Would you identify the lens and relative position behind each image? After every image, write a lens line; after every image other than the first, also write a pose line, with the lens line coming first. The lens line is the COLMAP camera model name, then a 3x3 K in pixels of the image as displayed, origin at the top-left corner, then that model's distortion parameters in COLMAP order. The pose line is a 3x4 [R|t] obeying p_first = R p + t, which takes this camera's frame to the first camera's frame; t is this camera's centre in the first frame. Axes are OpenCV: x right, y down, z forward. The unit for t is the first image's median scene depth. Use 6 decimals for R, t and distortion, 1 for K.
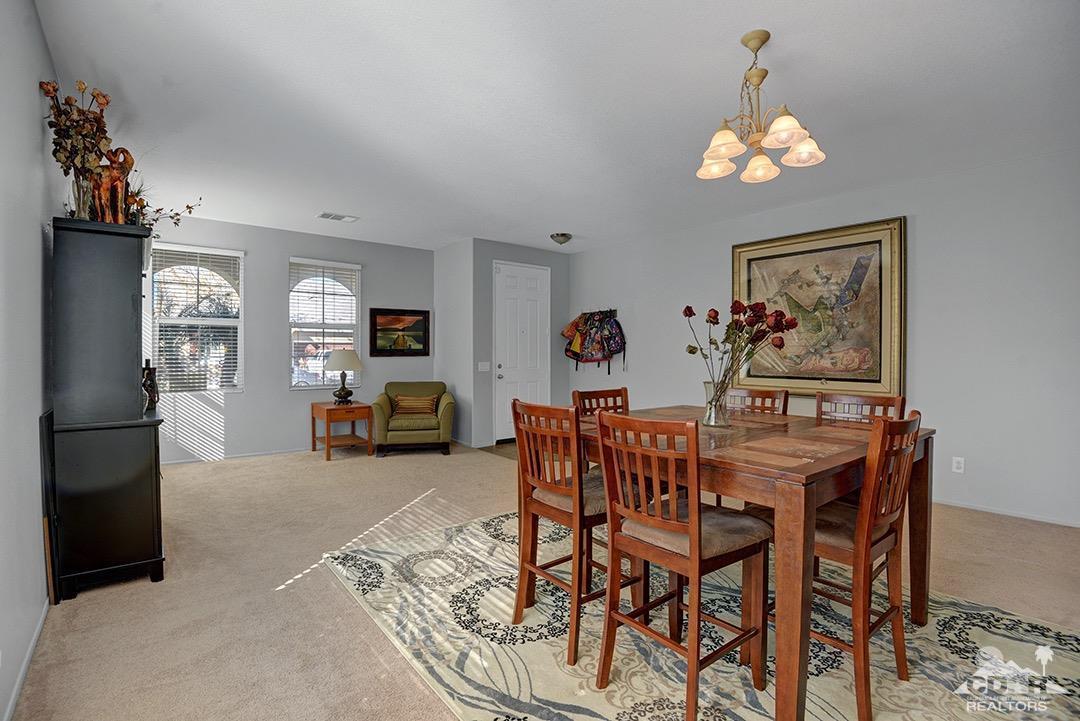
lens RADIAL K [[507.4, 0, 542.9], [0, 507.4, 357.2], [0, 0, 1]] dist [-0.000244, -0.019214]
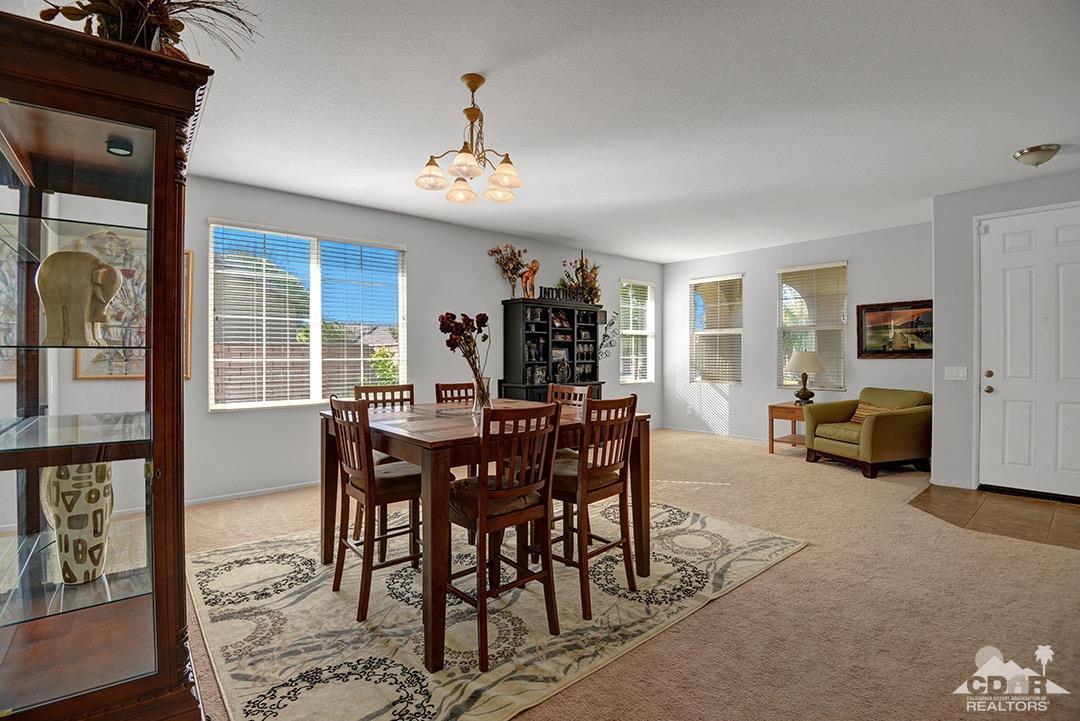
lens RADIAL K [[507.4, 0, 542.9], [0, 507.4, 357.2], [0, 0, 1]] dist [-0.000244, -0.019214]
pose [[0.033635, 0.005444, -0.999419, 0.552845], [0.000499, 0.999985, 0.005463, -0.007893], [0.999434, -0.000682, 0.033632, 0.401623]]
